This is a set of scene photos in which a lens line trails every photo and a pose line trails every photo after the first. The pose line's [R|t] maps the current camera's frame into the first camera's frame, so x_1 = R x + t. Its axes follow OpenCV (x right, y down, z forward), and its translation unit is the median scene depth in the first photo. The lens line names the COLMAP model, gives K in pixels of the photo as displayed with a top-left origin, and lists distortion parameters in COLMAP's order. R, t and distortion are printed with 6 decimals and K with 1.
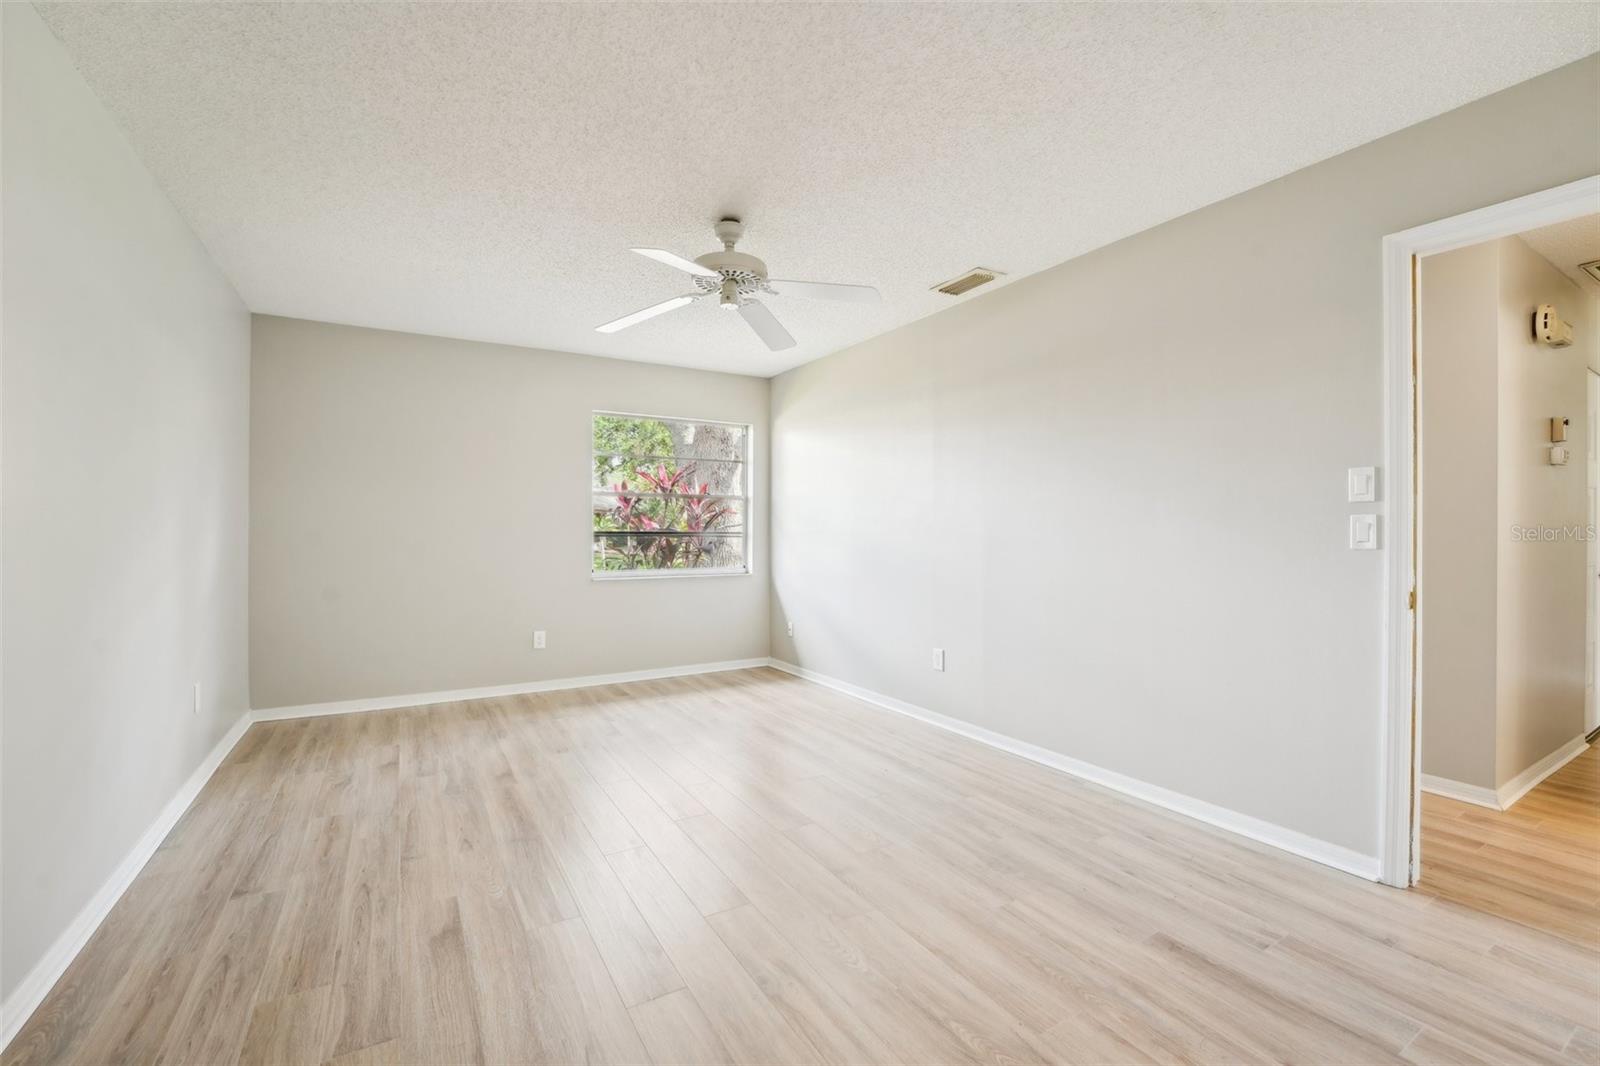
lens RADIAL K [[666.7, 0, 791.6], [0, 666.7, 528.0], [0, 0, 1]] dist [-0.027997, 0.002908]
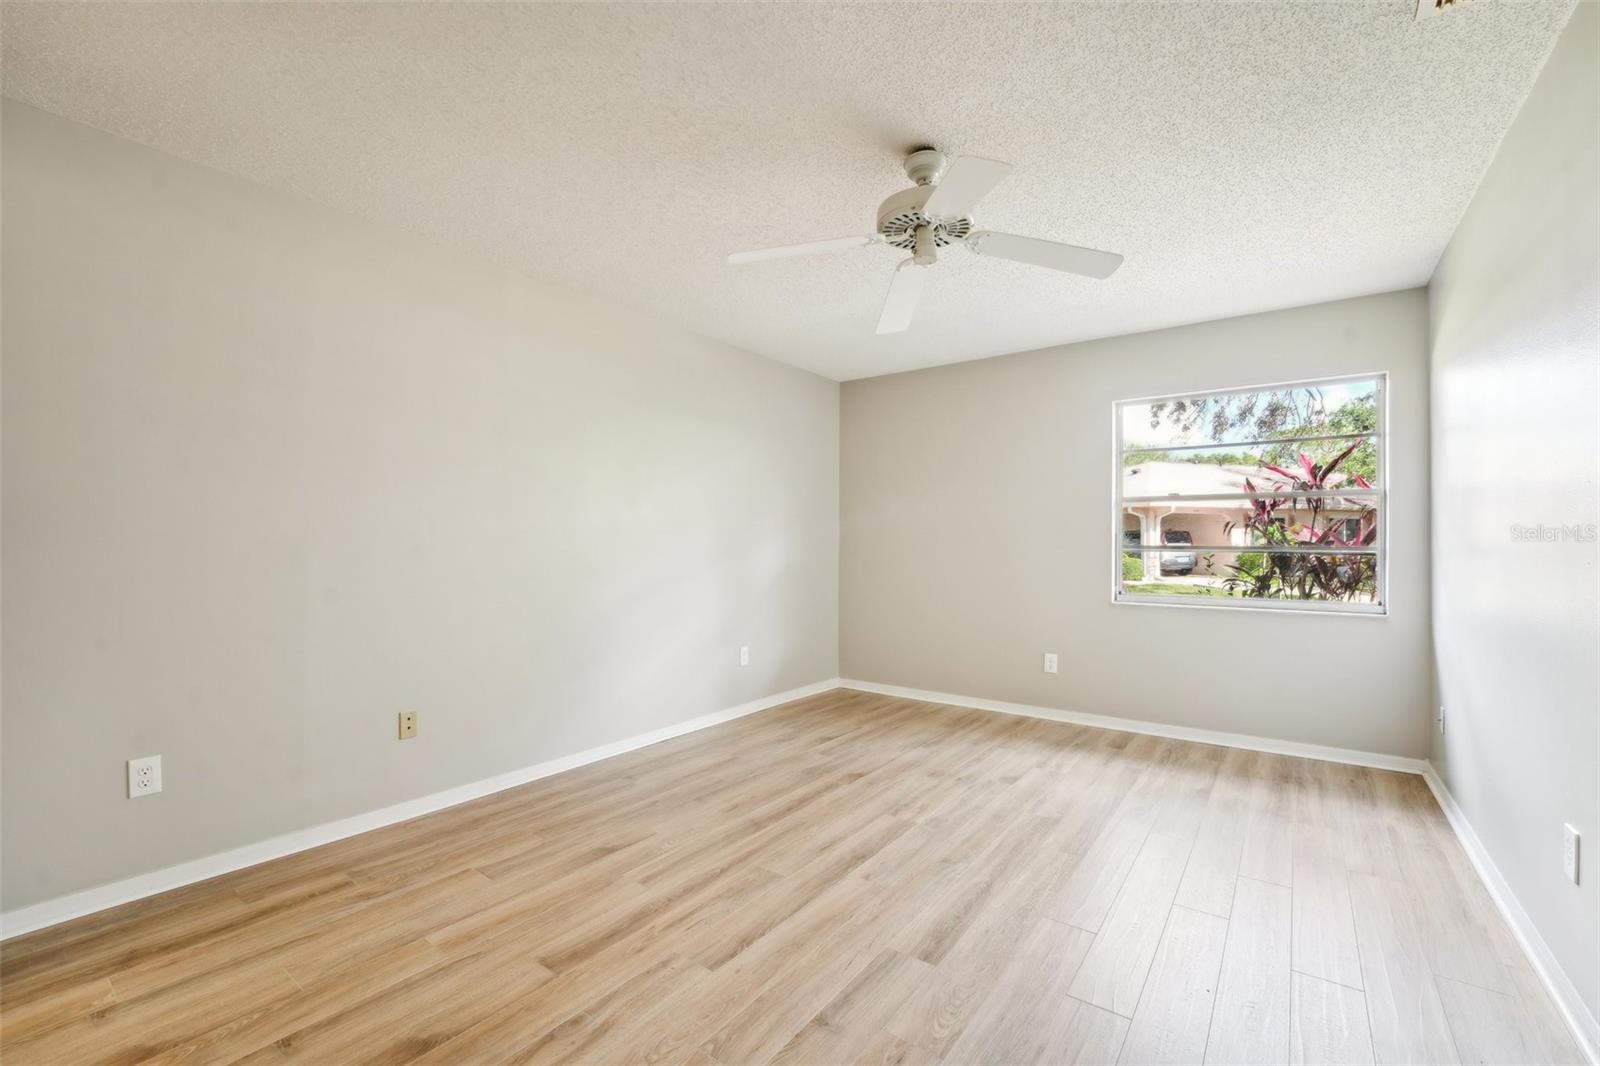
lens RADIAL K [[666.7, 0, 797.9], [0, 666.7, 543.9], [0, 0, 1]] dist [-0.027997, 0.002908]
pose [[0.395555, 0.002500, -0.918439, 0.433939], [0.001700, 0.999993, 0.003454, -0.000471], [0.918441, -0.002928, 0.395548, 0.423375]]
